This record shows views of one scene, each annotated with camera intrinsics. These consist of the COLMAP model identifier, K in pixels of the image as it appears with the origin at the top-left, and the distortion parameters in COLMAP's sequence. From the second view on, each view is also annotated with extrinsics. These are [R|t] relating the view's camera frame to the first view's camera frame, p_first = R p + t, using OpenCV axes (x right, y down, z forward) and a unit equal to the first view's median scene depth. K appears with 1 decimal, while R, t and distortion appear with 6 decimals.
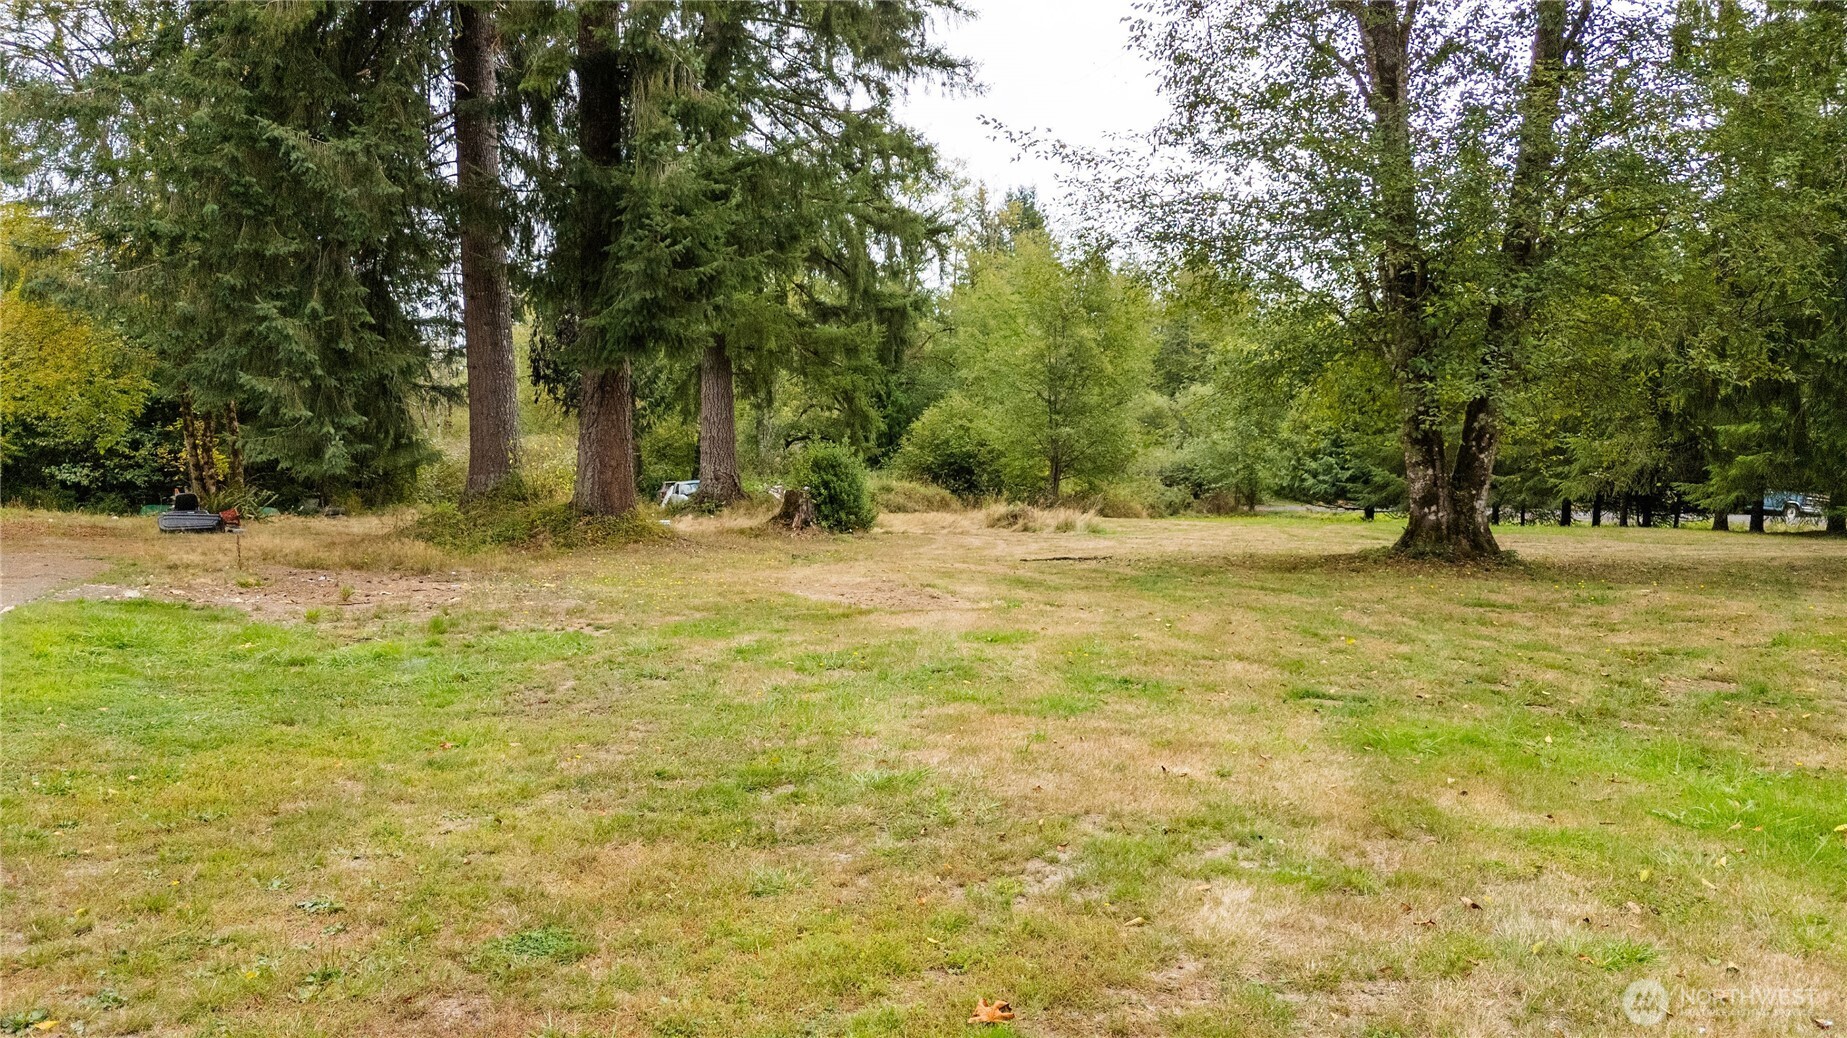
lens RADIAL K [[1359.2, 0, 930.6], [0, 1359.2, 537.8], [0, 0, 1]] dist [0.070935, -0.064726]
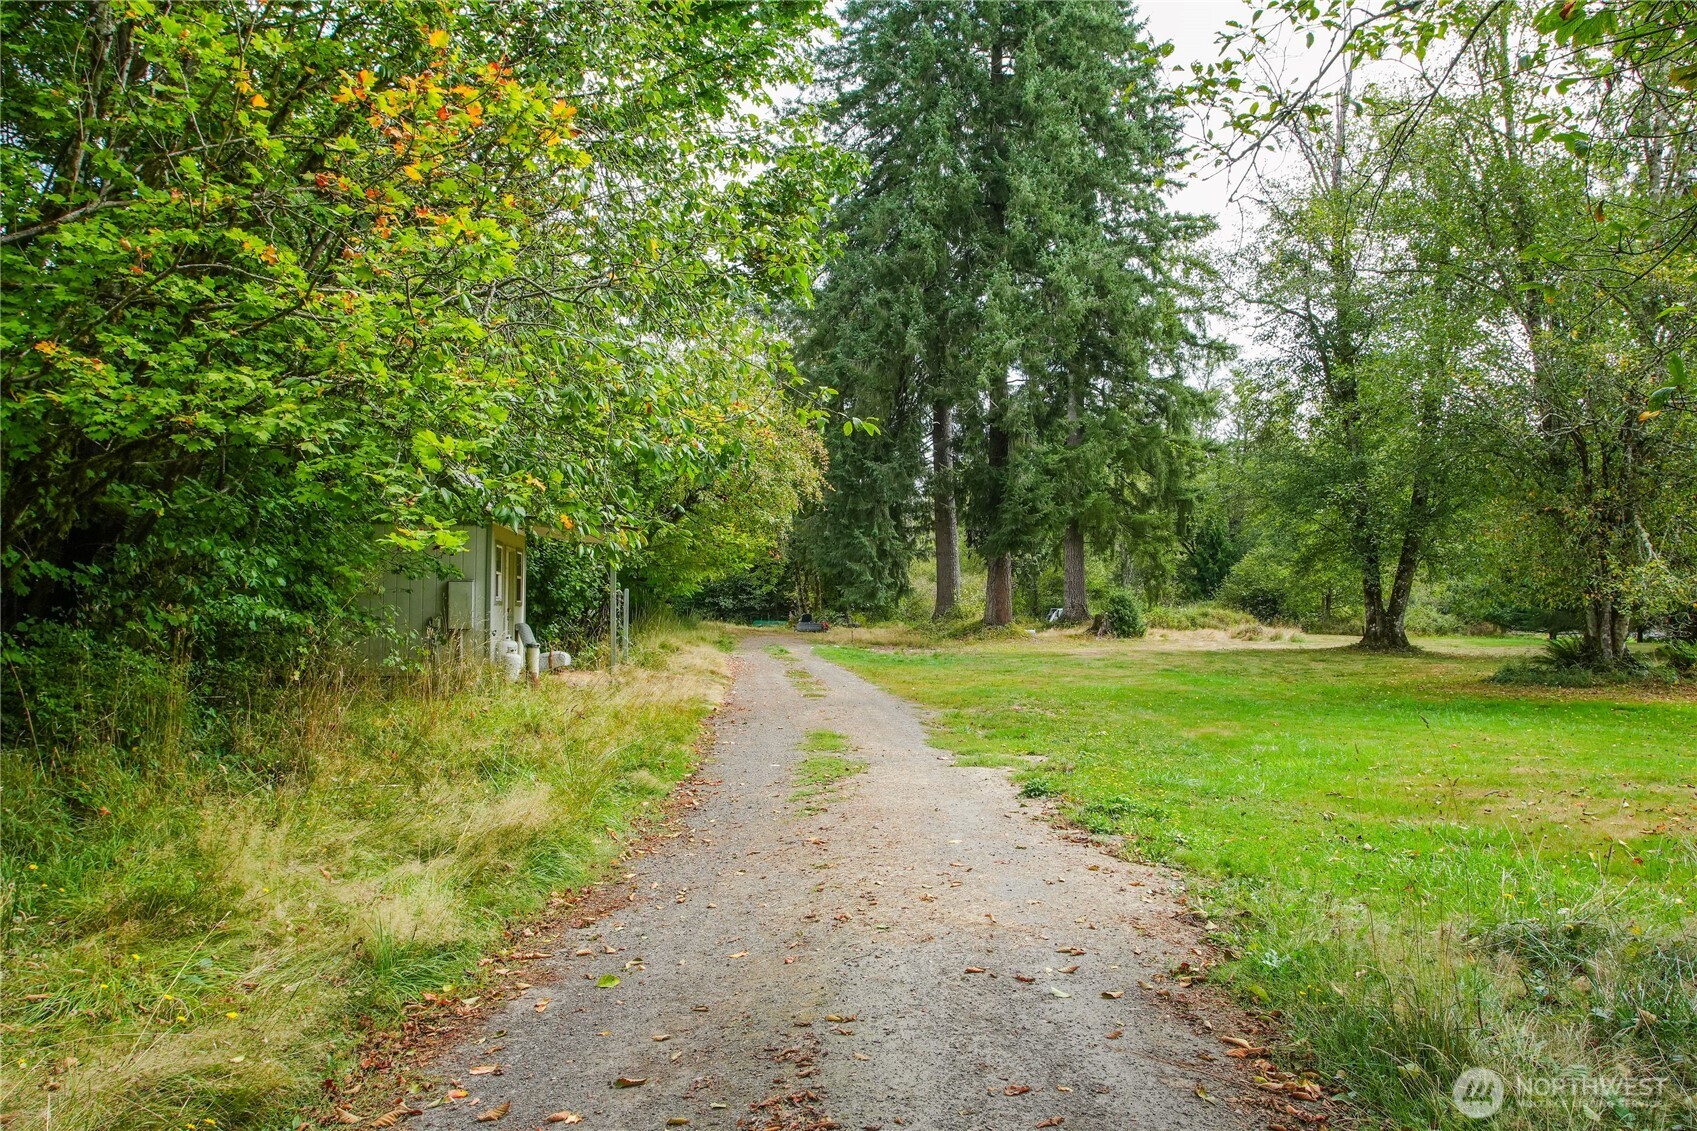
lens RADIAL K [[1273.1, 0, 850.9], [0, 1273.1, 551.9], [0, 0, 1]] dist [-0.090217, 0.047772]
pose [[0.930553, -0.008253, -0.366065, 0.184961], [-0.022461, 0.996577, -0.079564, 0.021814], [0.365468, 0.082261, 0.927182, -0.624307]]
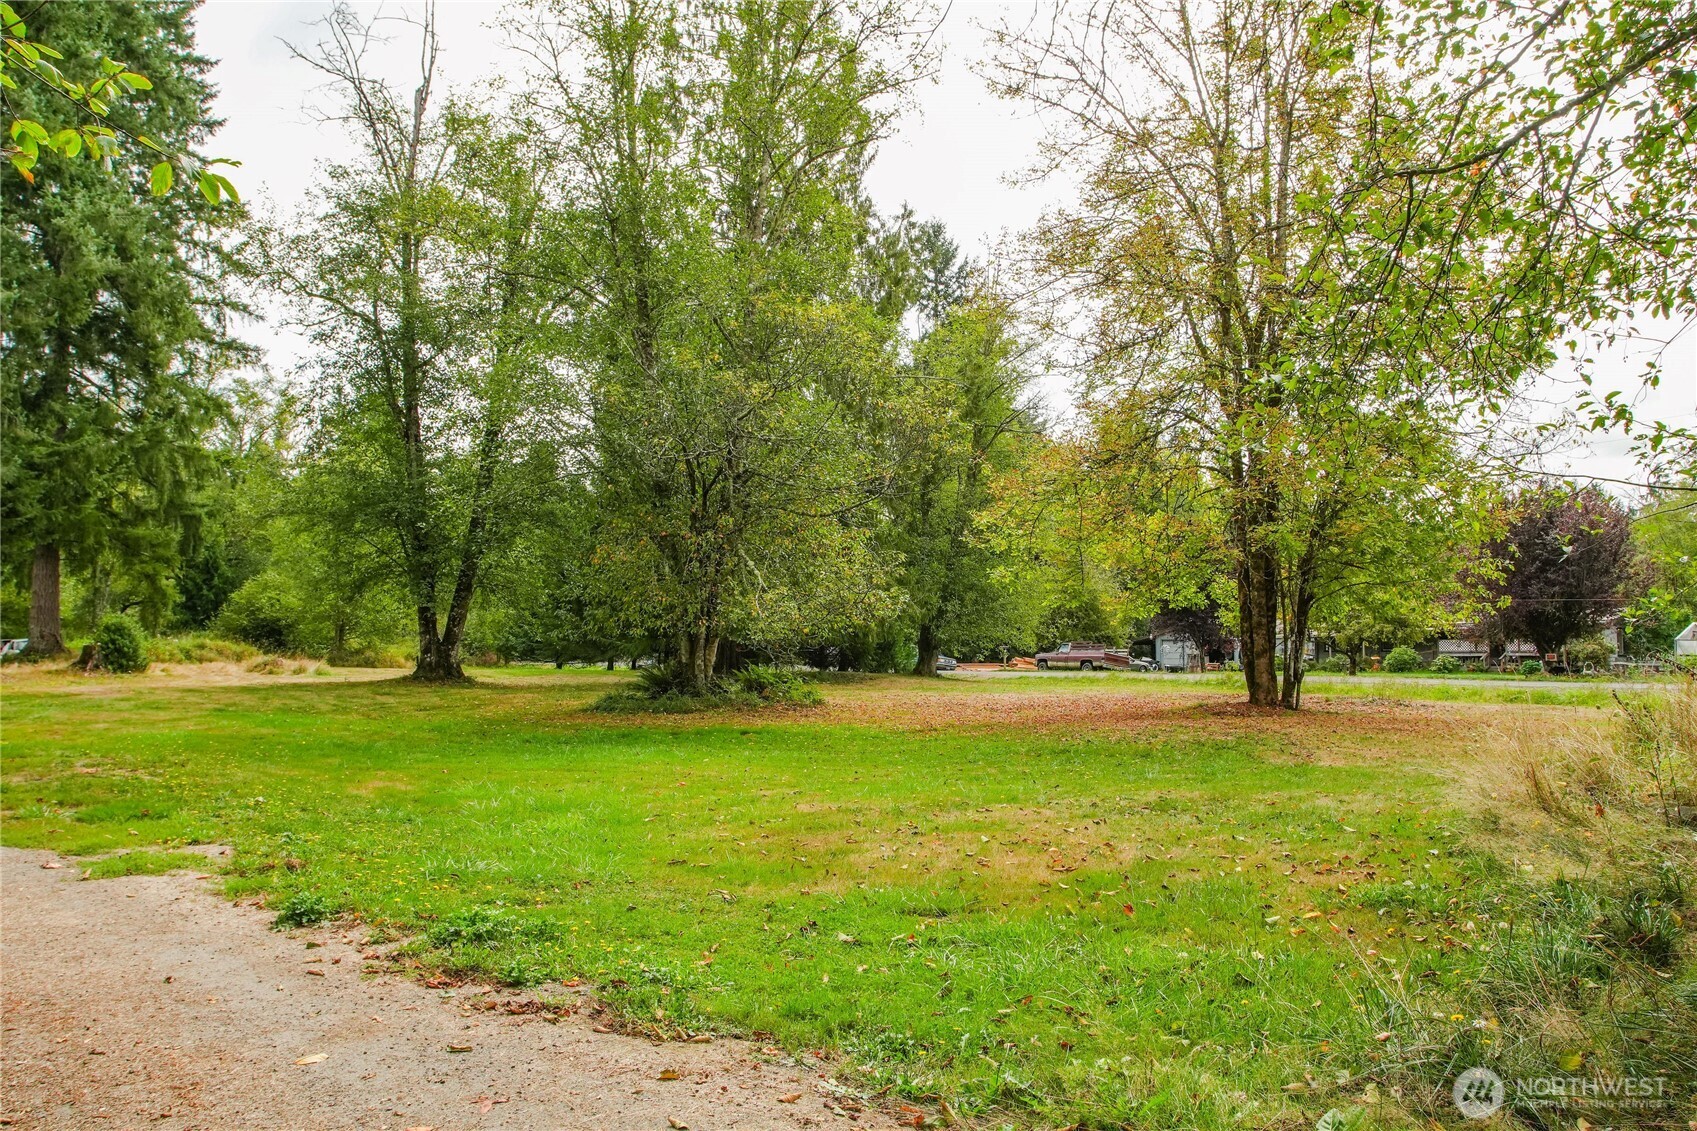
lens RADIAL K [[1273.1, 0, 864.0], [0, 1273.1, 558.9], [0, 0, 1]] dist [-0.090217, 0.047772]
pose [[0.917134, 0.026870, 0.397673, 0.121505], [0.015642, 0.994530, -0.103273, 0.022070], [-0.398272, 0.100936, 0.911697, -0.534983]]
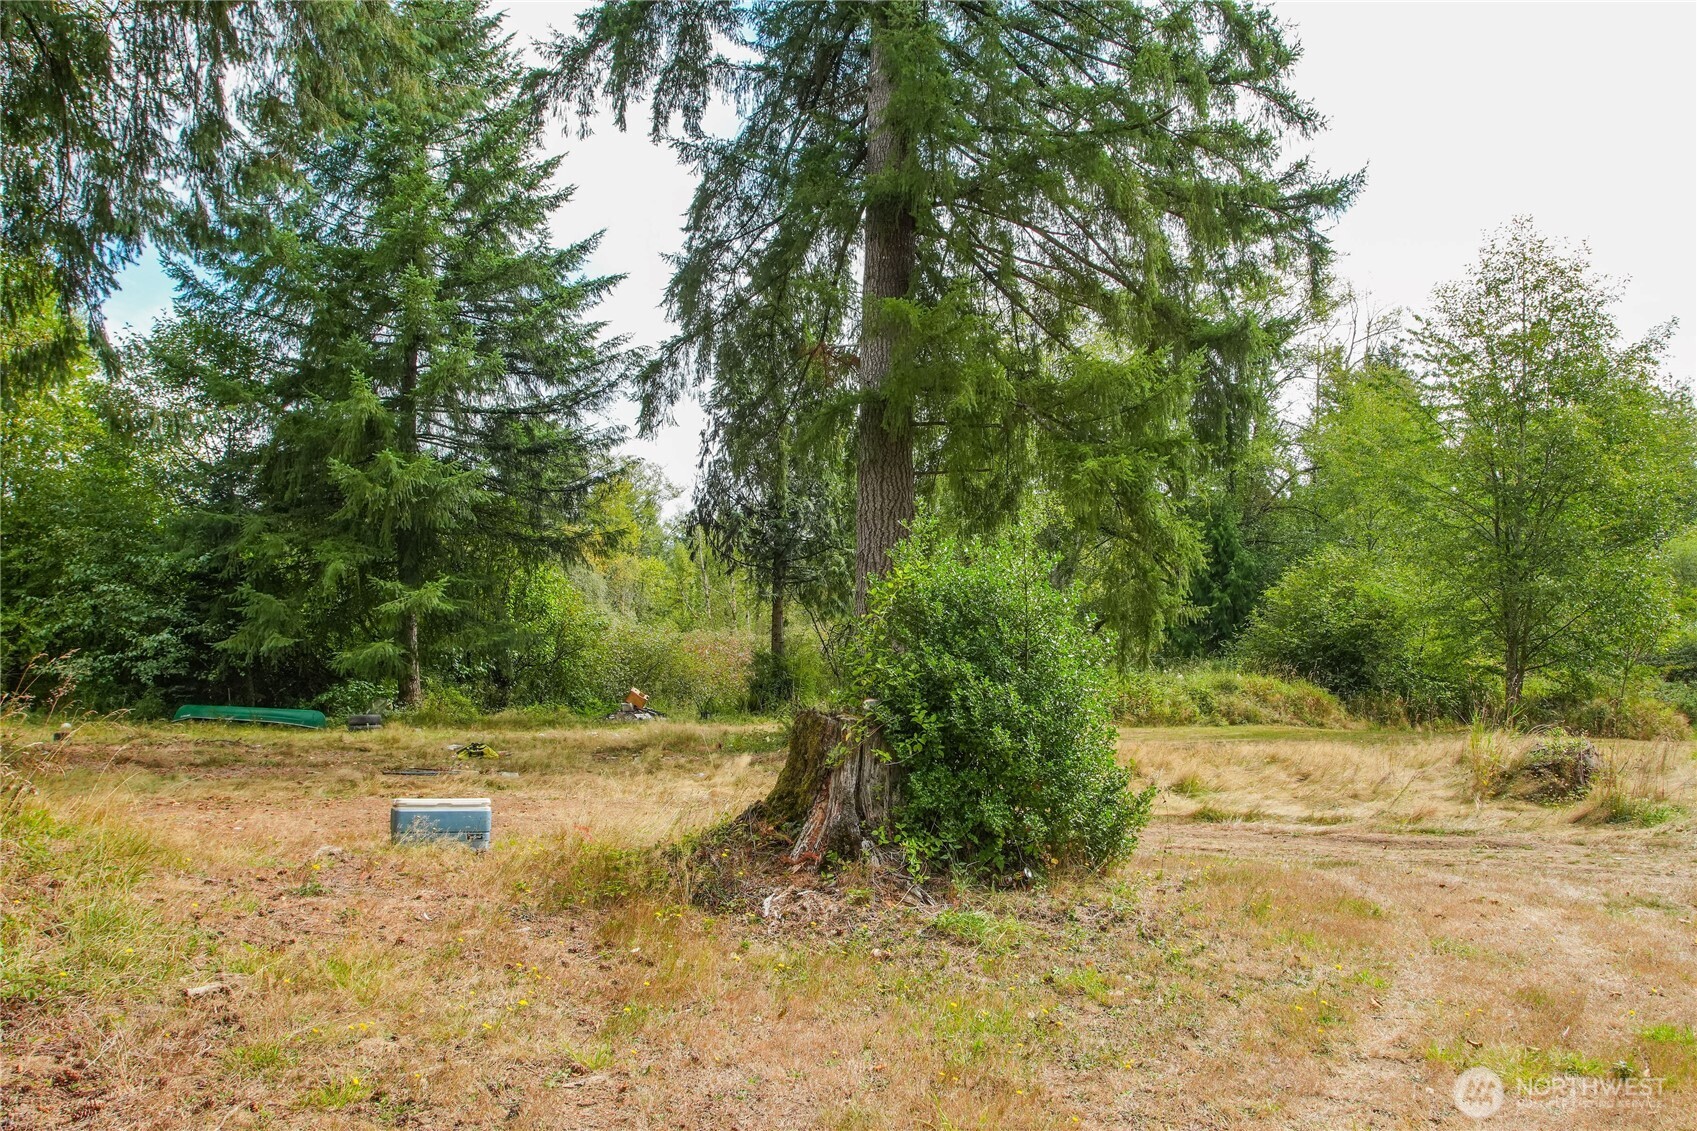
lens RADIAL K [[1273.1, 0, 848.1], [0, 1273.1, 555.8], [0, 0, 1]] dist [-0.090217, 0.047772]
pose [[0.945299, -0.028452, -0.324961, -0.010064], [-0.015392, 0.991189, -0.131560, -0.027696], [0.325841, 0.129366, 0.936532, 0.645066]]
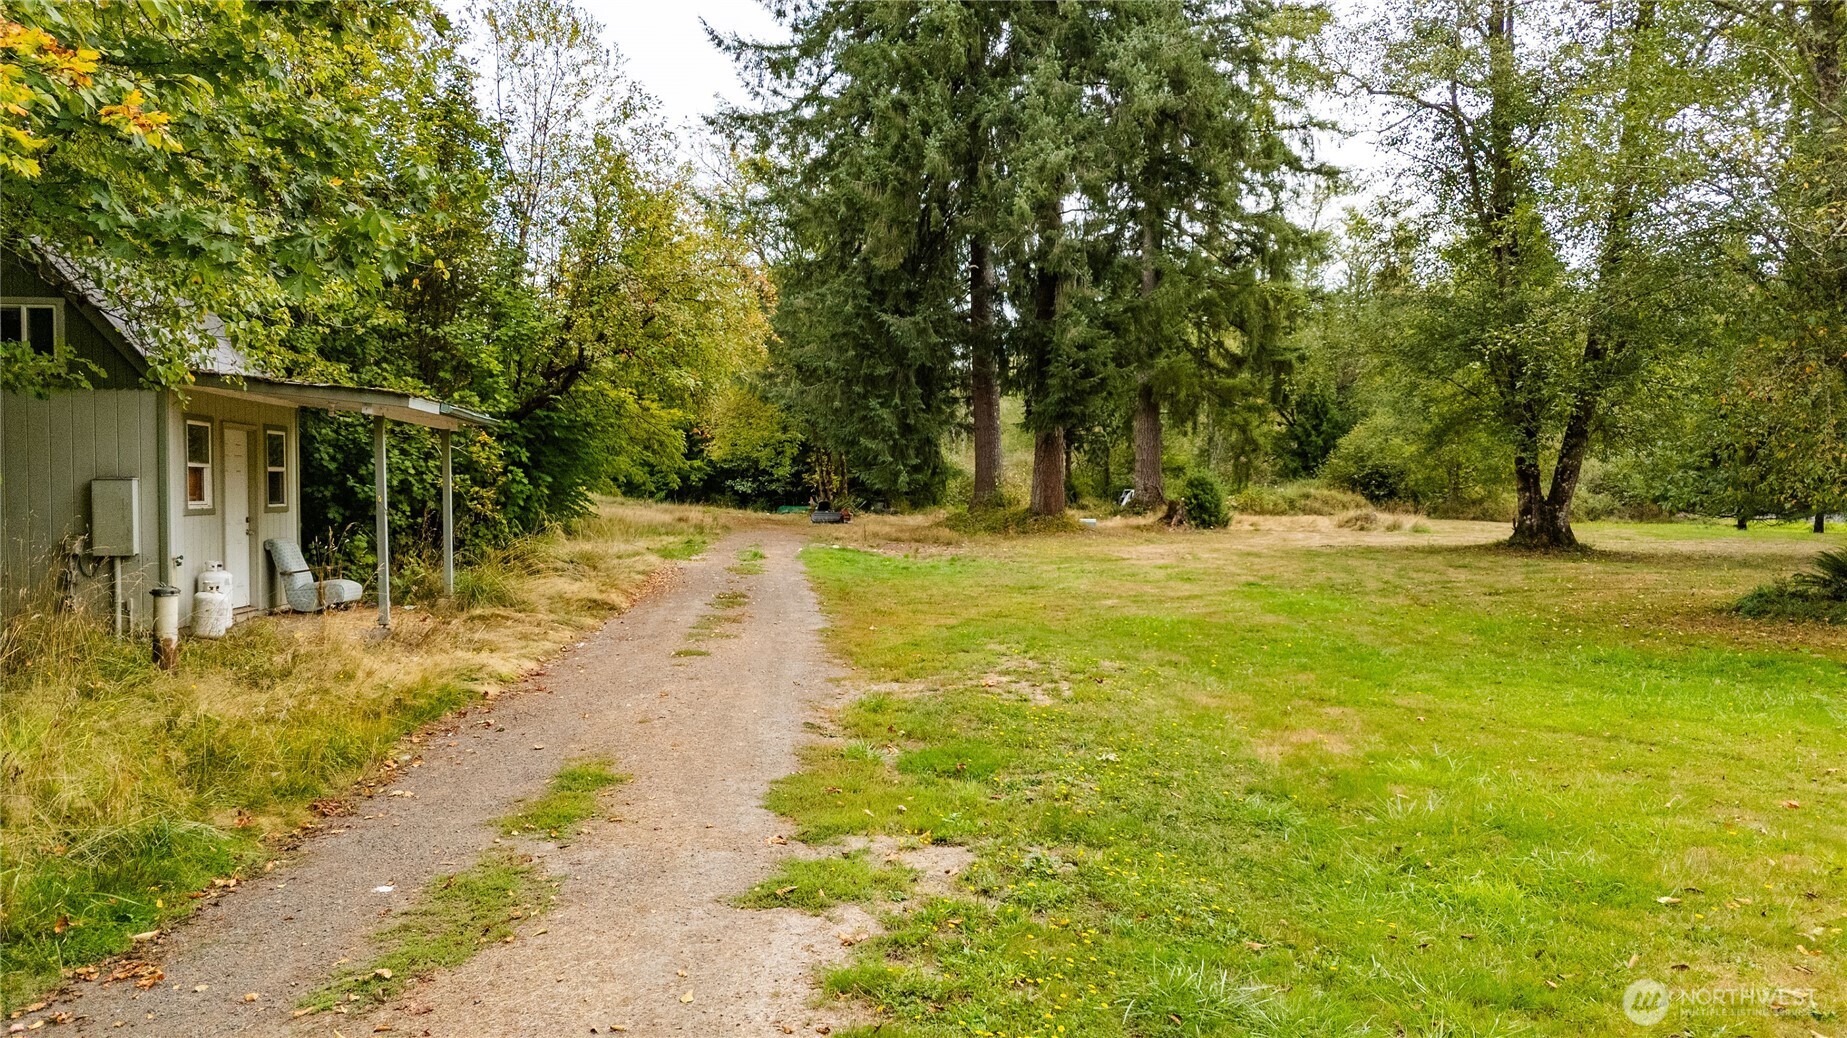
lens RADIAL K [[1359.2, 0, 921.5], [0, 1359.2, 525.0], [0, 0, 1]] dist [0.070935, -0.064726]
pose [[0.929904, 0.012725, -0.367582, 0.167864], [-0.016173, 0.999849, -0.006300, 0.005986], [0.367447, 0.011803, 0.929970, -0.445862]]
